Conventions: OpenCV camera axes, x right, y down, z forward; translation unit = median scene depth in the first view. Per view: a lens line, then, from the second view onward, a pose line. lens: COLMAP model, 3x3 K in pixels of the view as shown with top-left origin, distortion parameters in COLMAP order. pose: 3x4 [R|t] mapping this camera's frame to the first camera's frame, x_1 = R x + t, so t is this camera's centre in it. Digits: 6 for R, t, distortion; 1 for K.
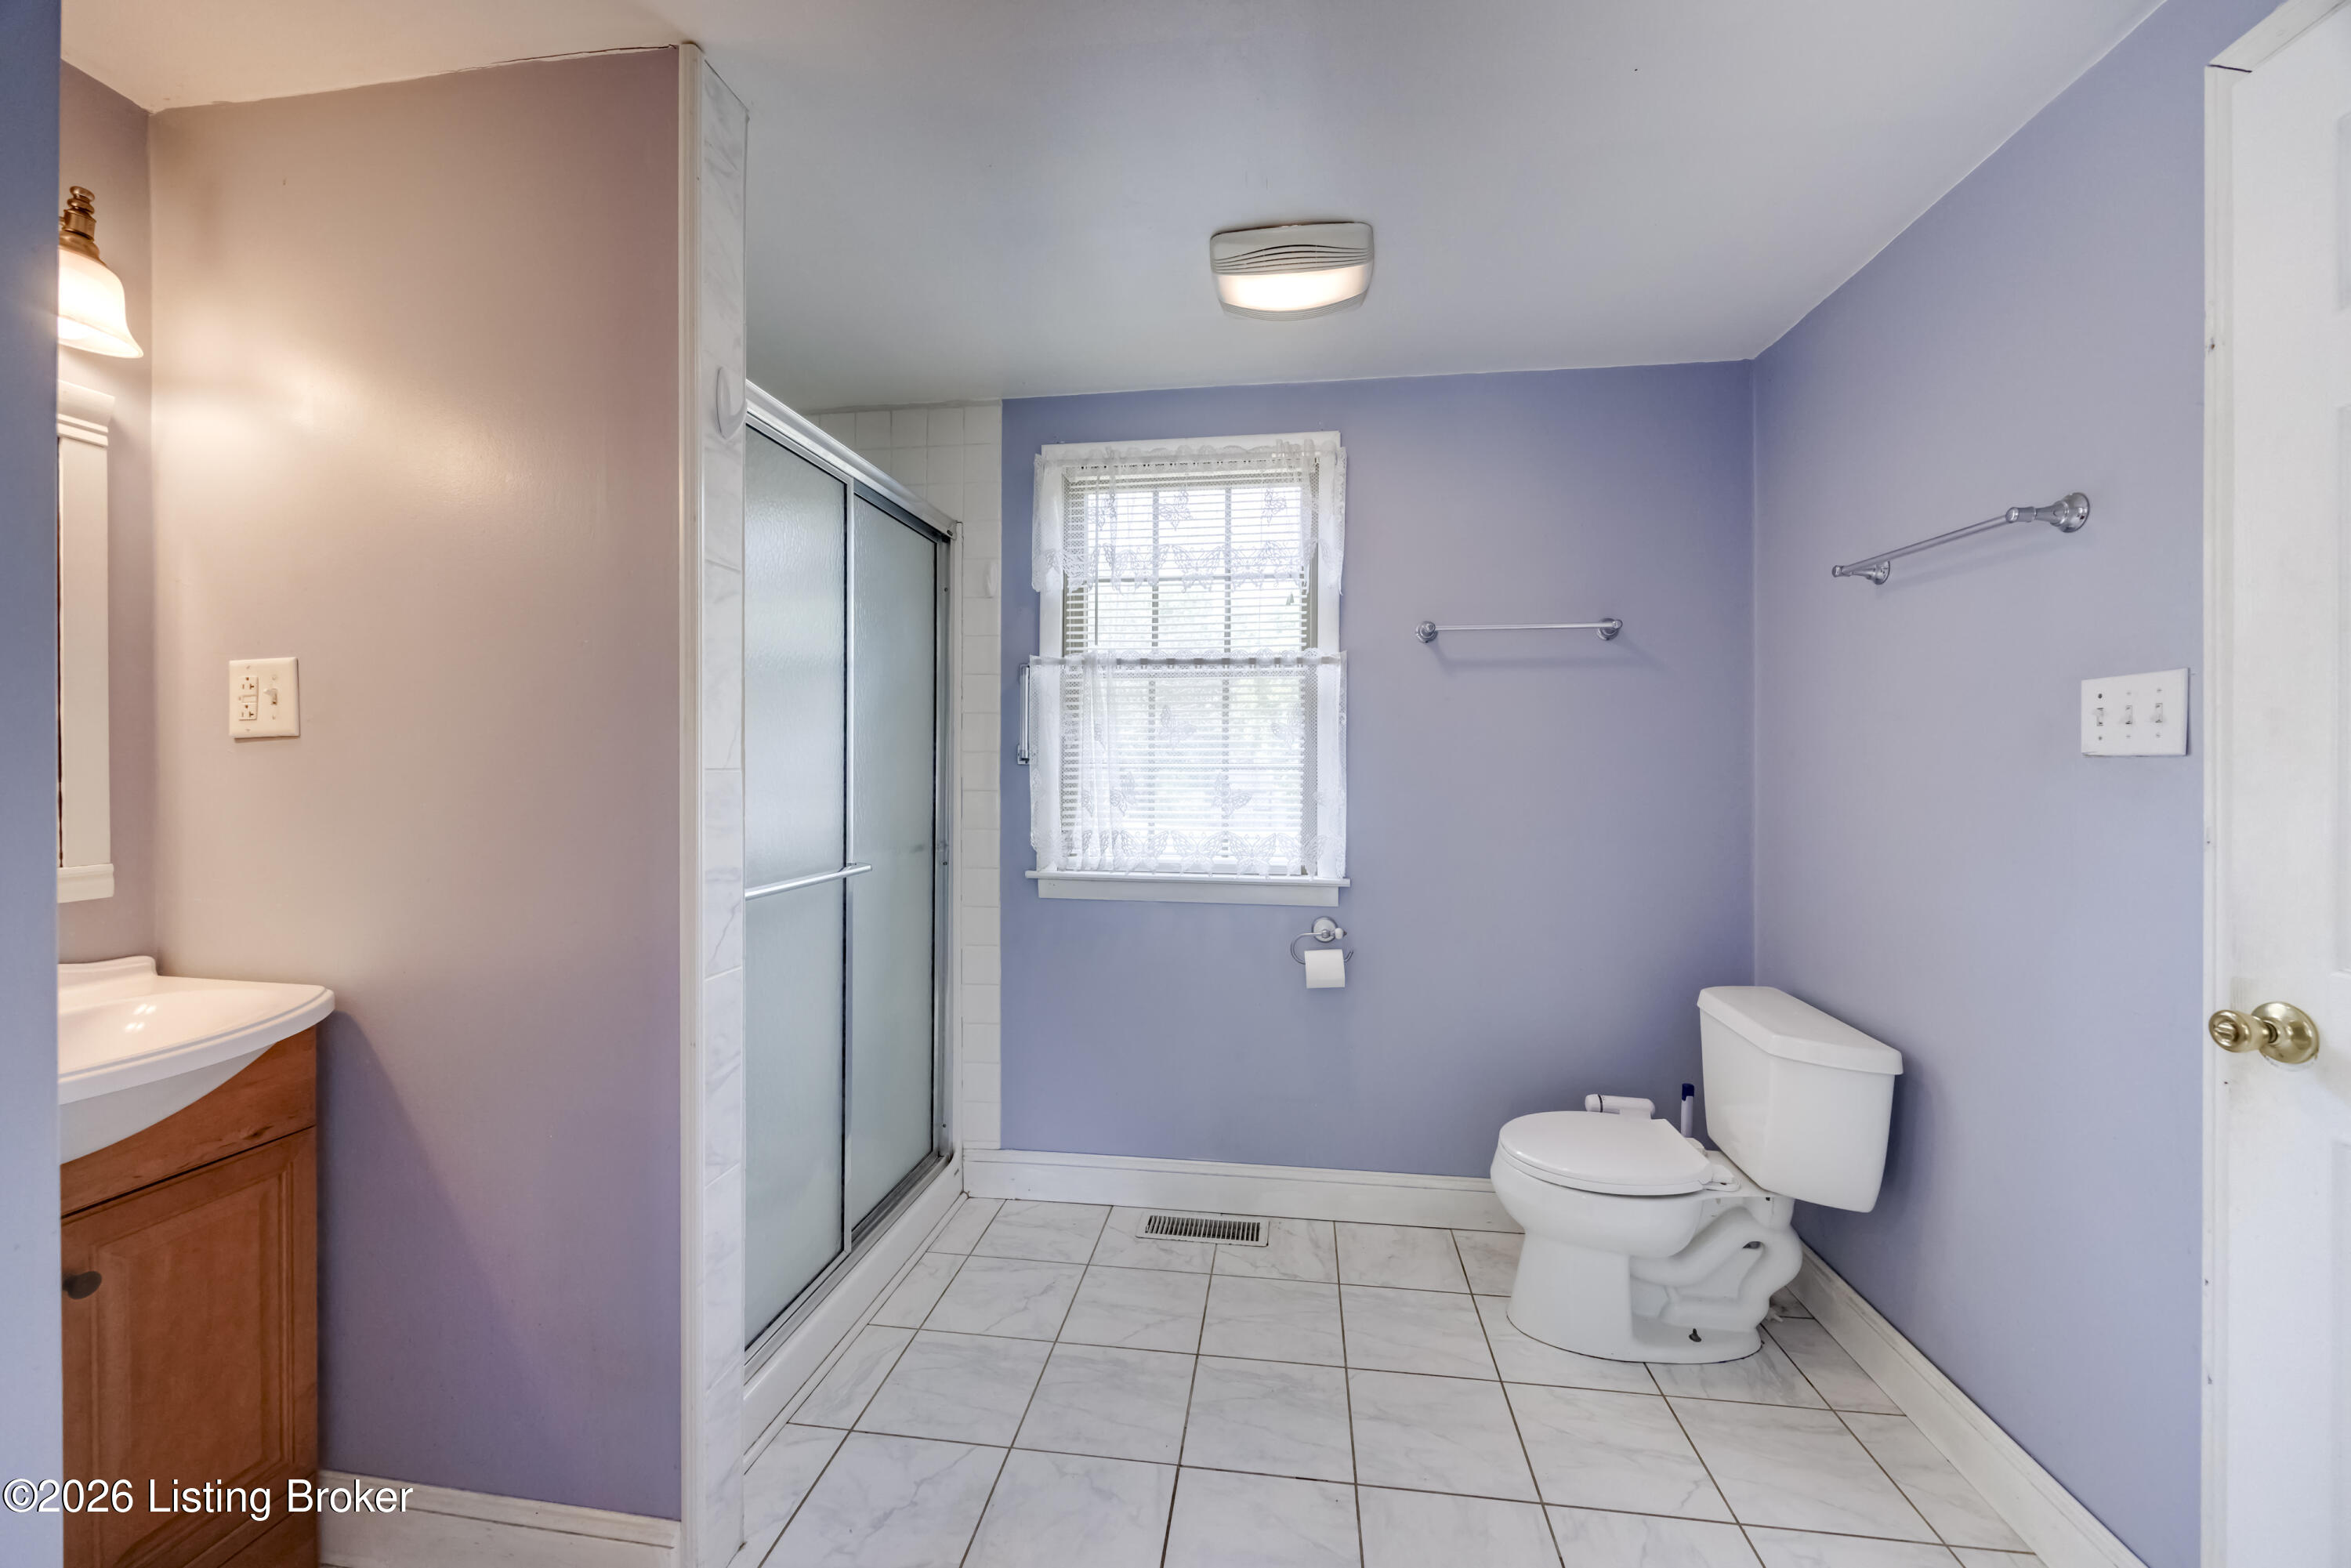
lens RADIAL K [[898.0, 0, 1175.5], [0, 898.0, 784.0], [0, 0, 1]] dist [-0.003666, -0.000284]
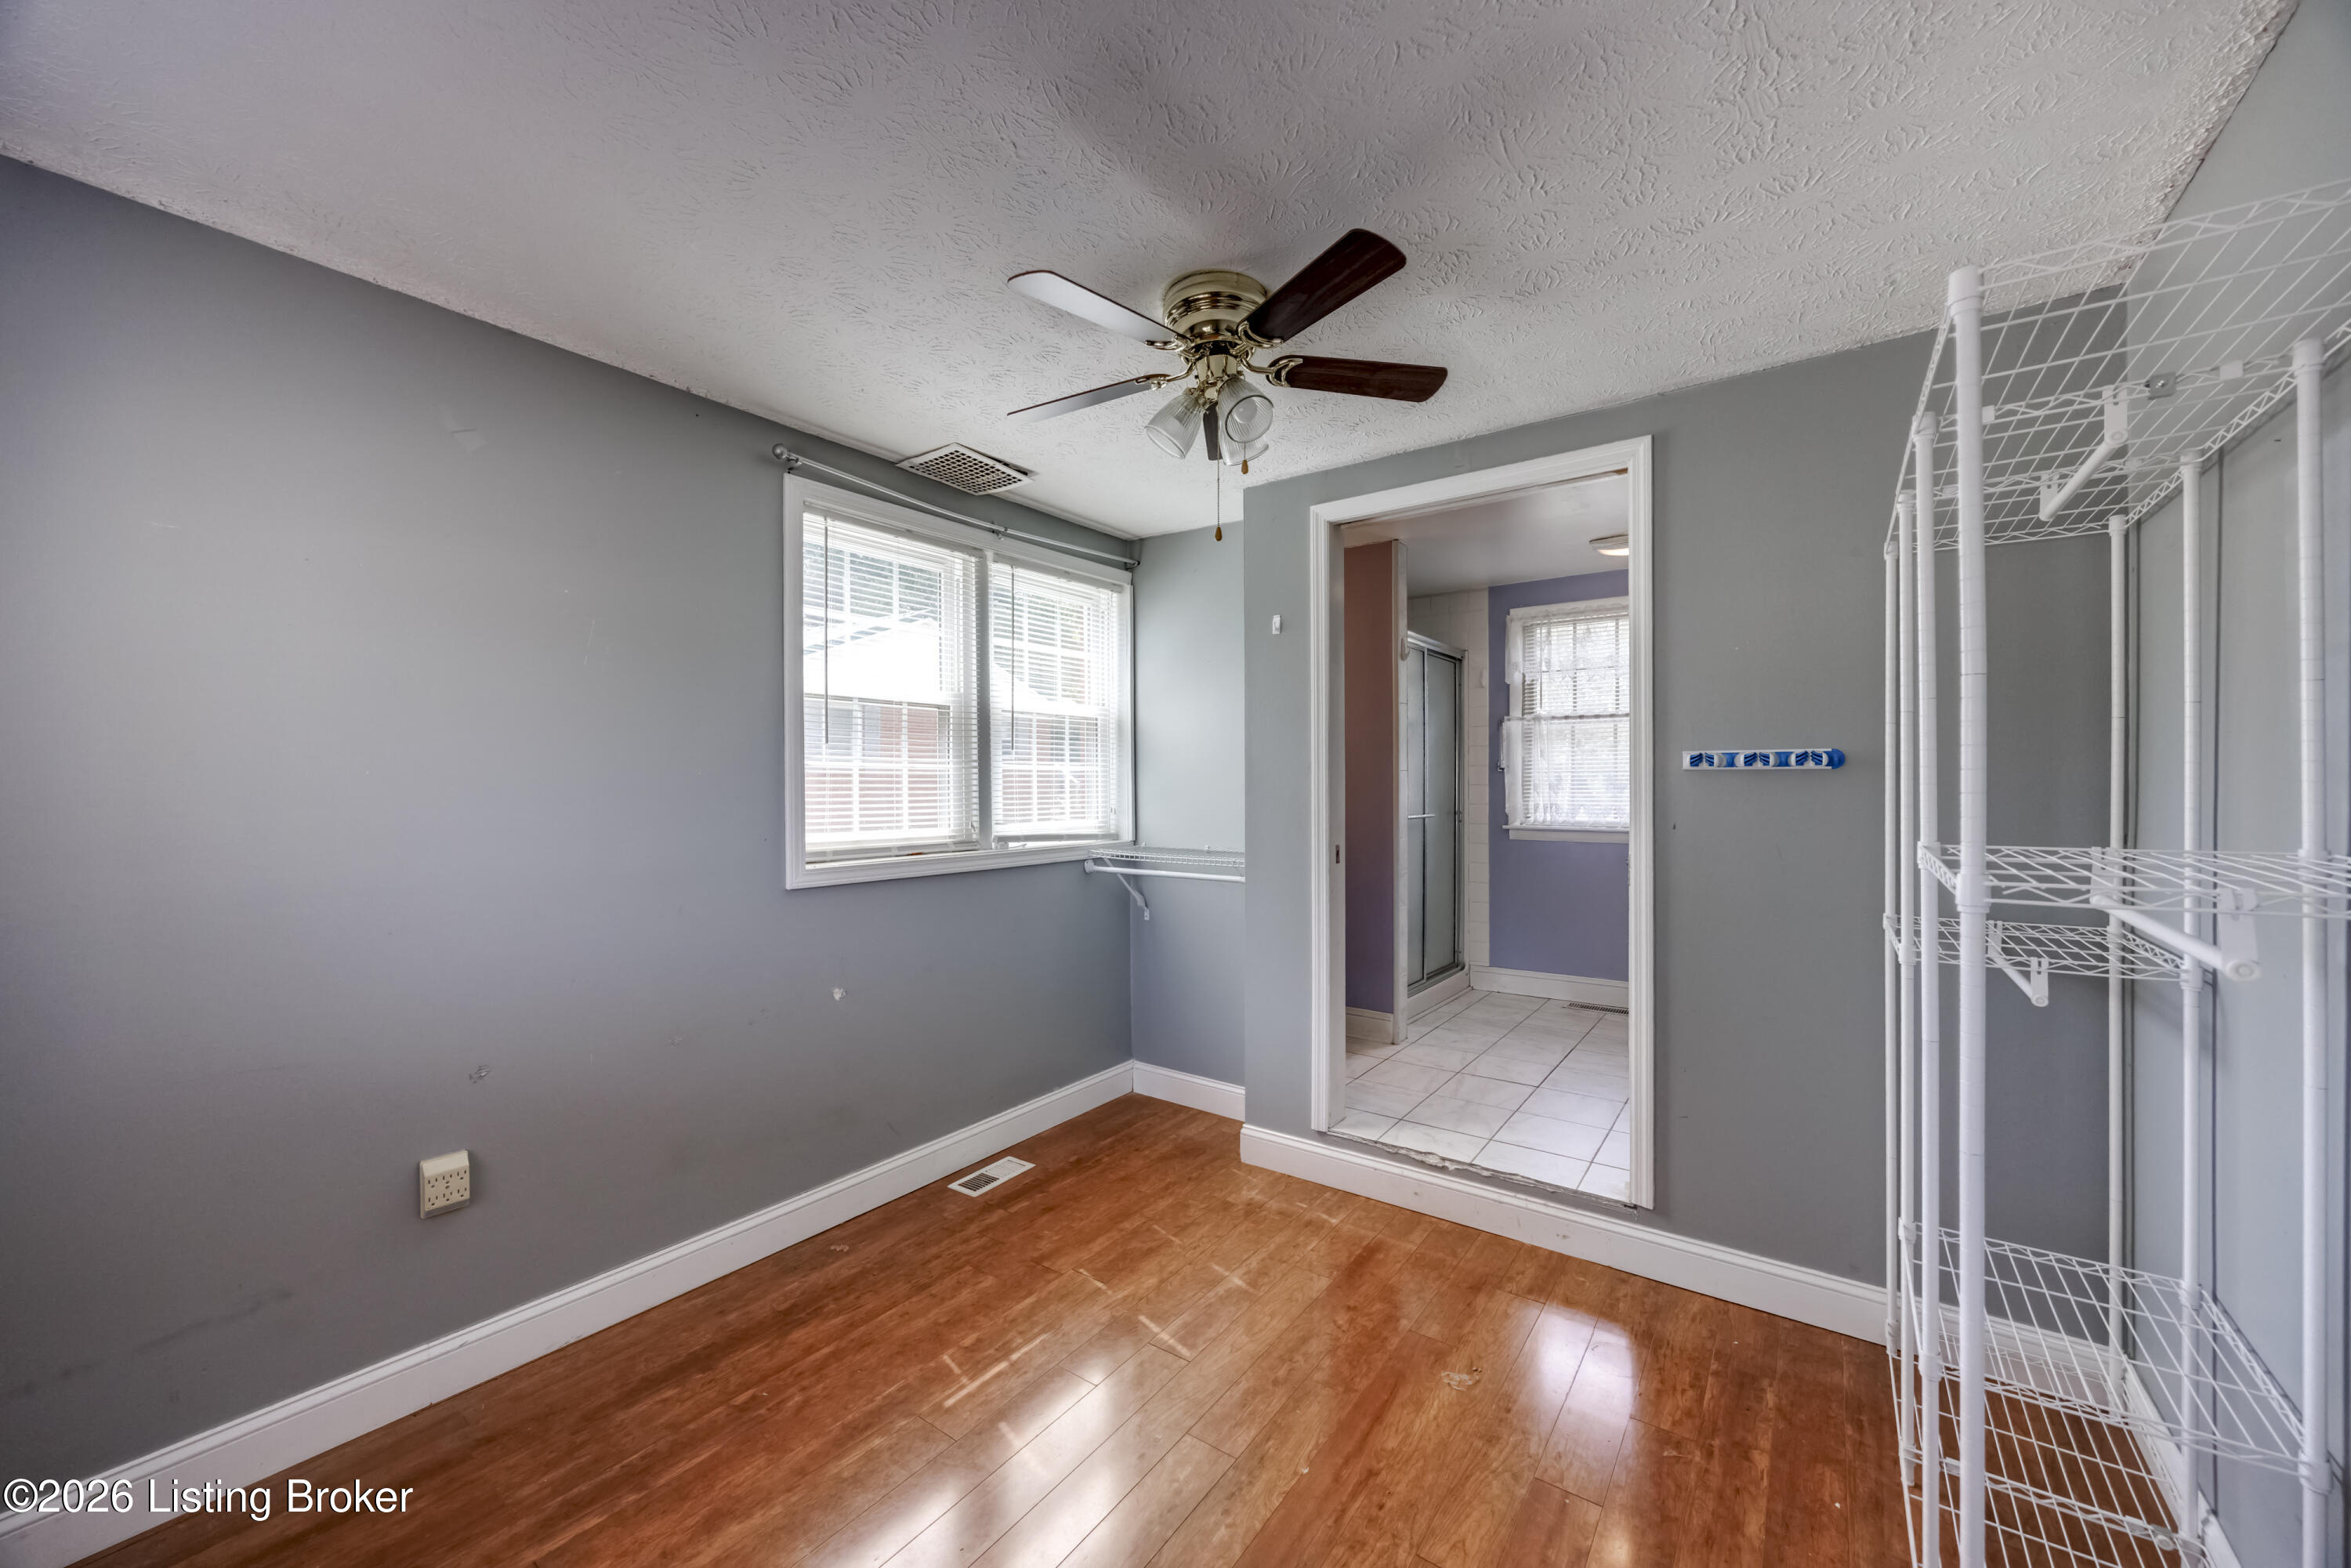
lens RADIAL K [[898.0, 0, 1175.5], [0, 898.0, 784.0], [0, 0, 1]] dist [-0.003666, -0.000284]
pose [[0.888371, -0.006783, -0.459076, 0.105418], [-0.003287, 0.999771, -0.021133, 0.053983], [0.459114, 0.020282, 0.888146, -1.139111]]
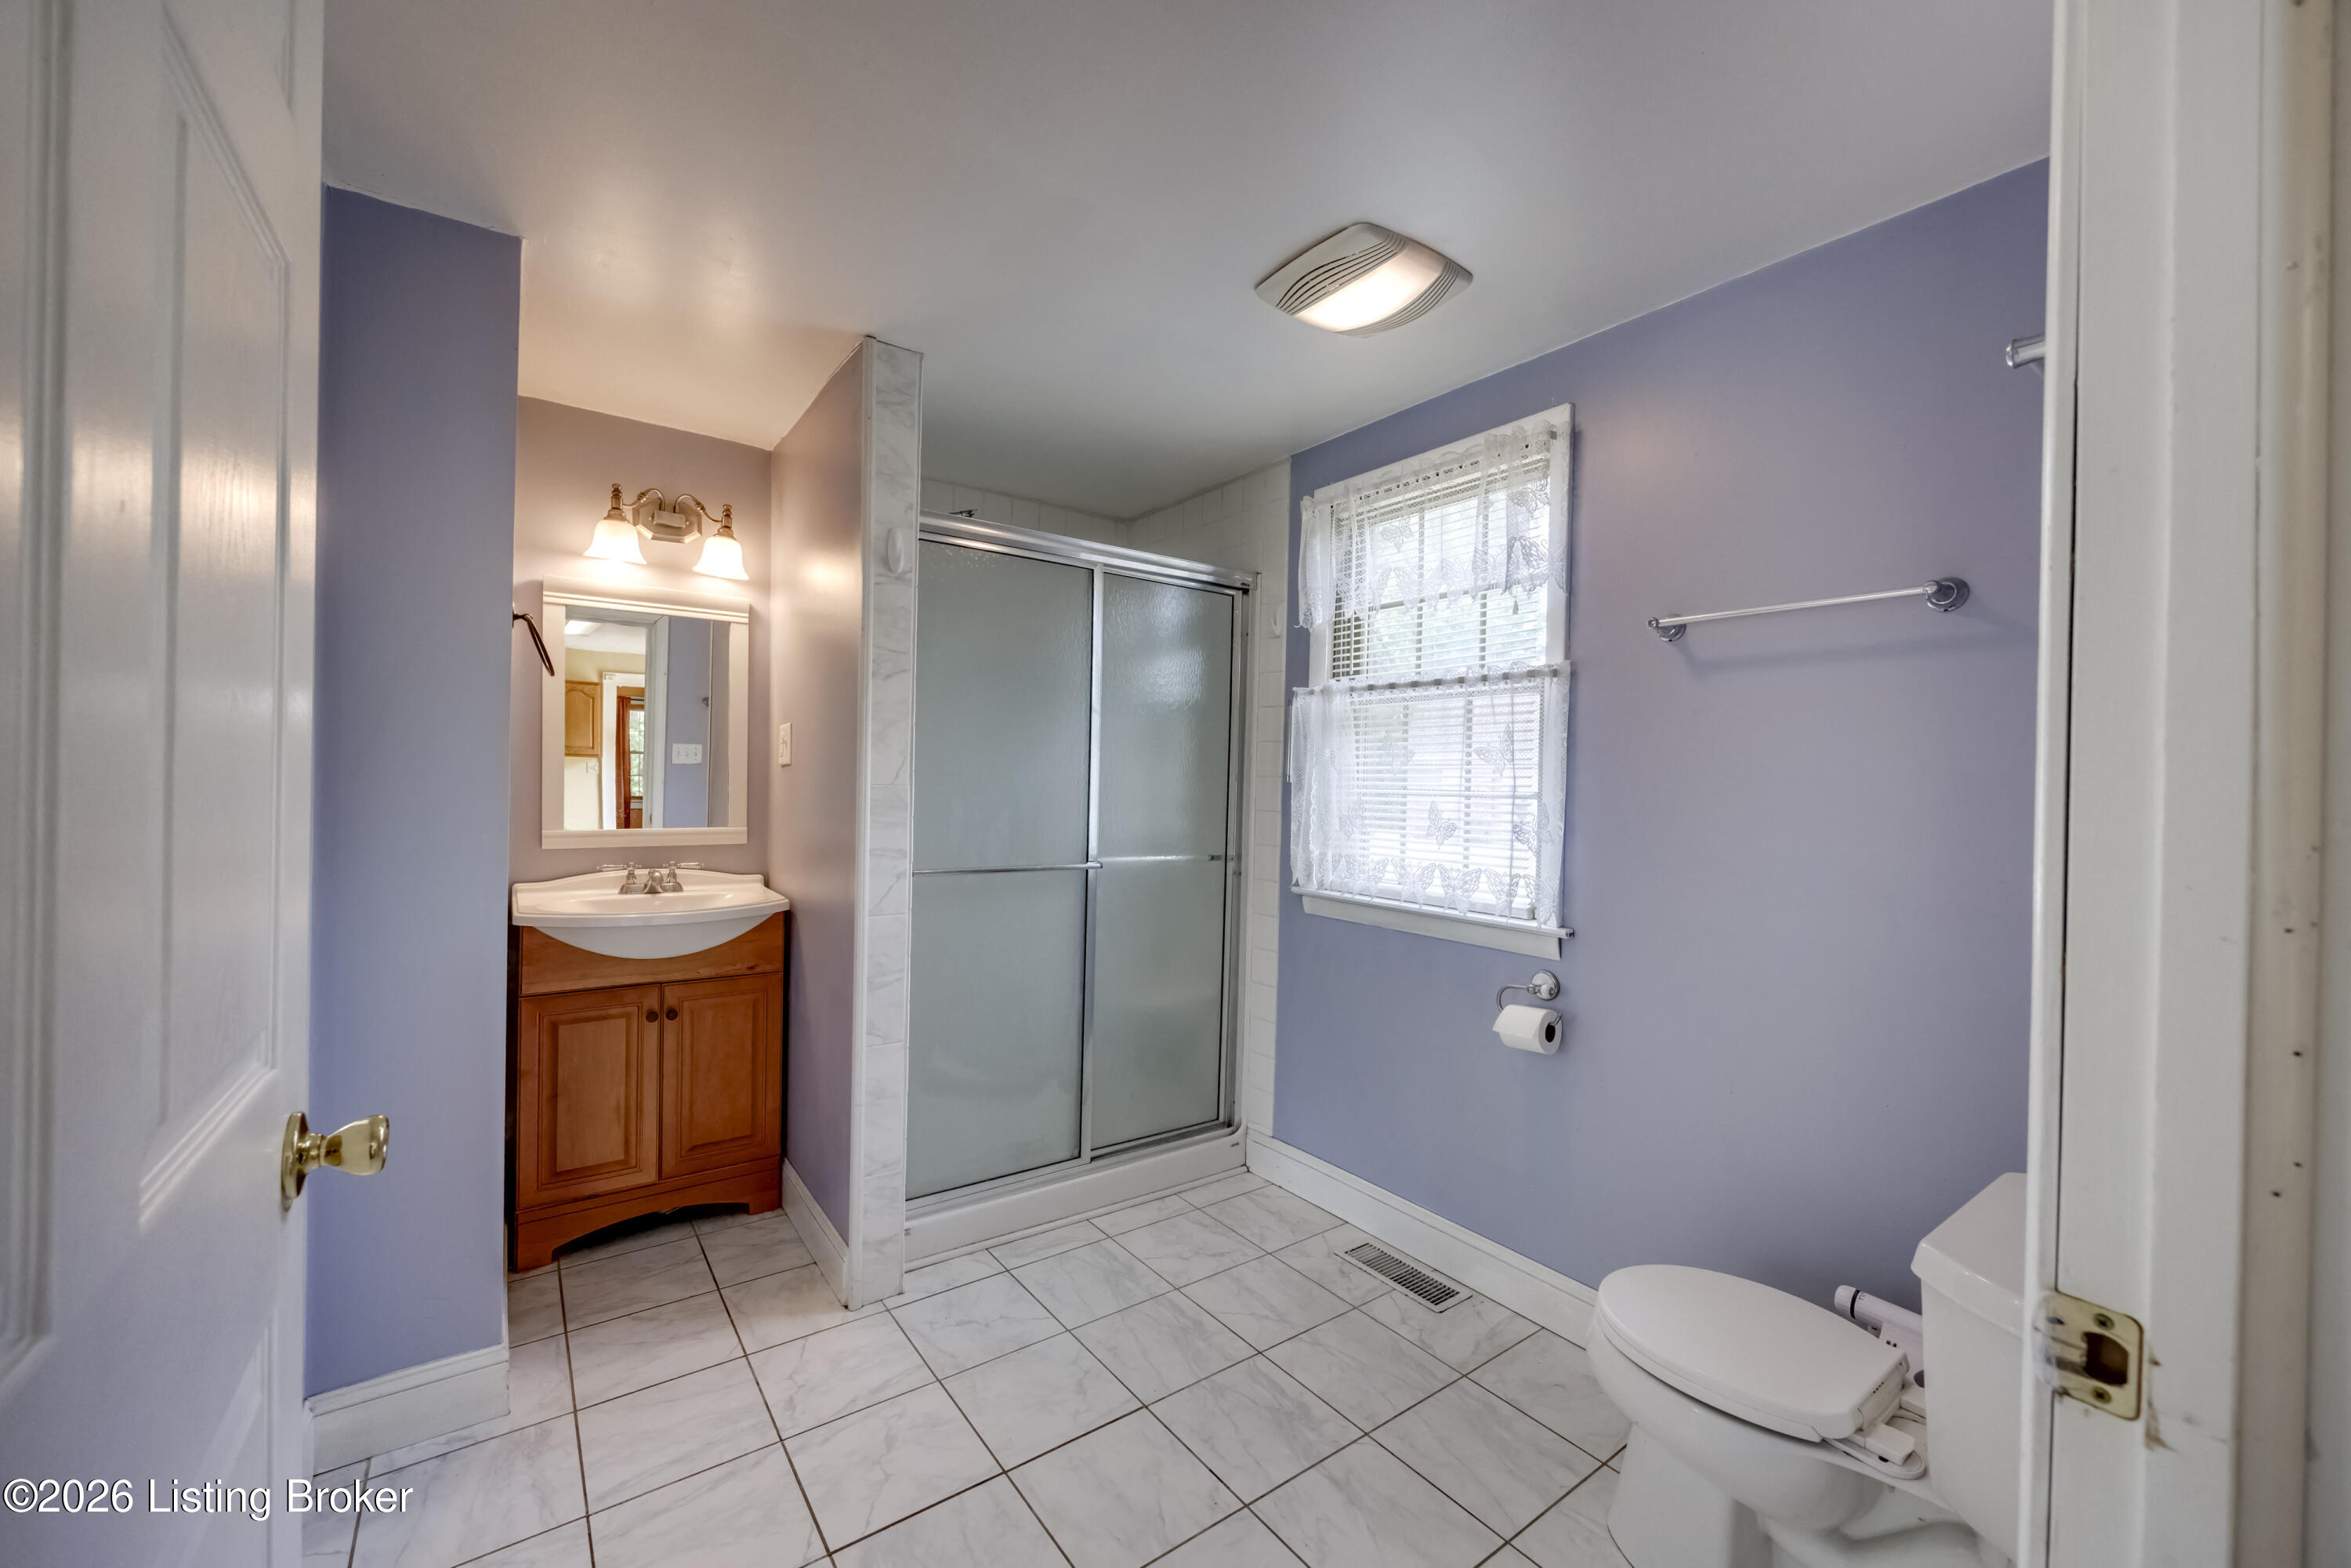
lens RADIAL K [[910.5, 0, 1175.0], [0, 910.5, 798.9], [0, 0, 1]] dist [0.000770, 0.000085]
pose [[0.700551, 0.024839, -0.713170, 0.545429], [-0.031832, 0.999487, 0.003542, -0.008704], [0.712892, 0.020220, 0.700982, 0.132452]]
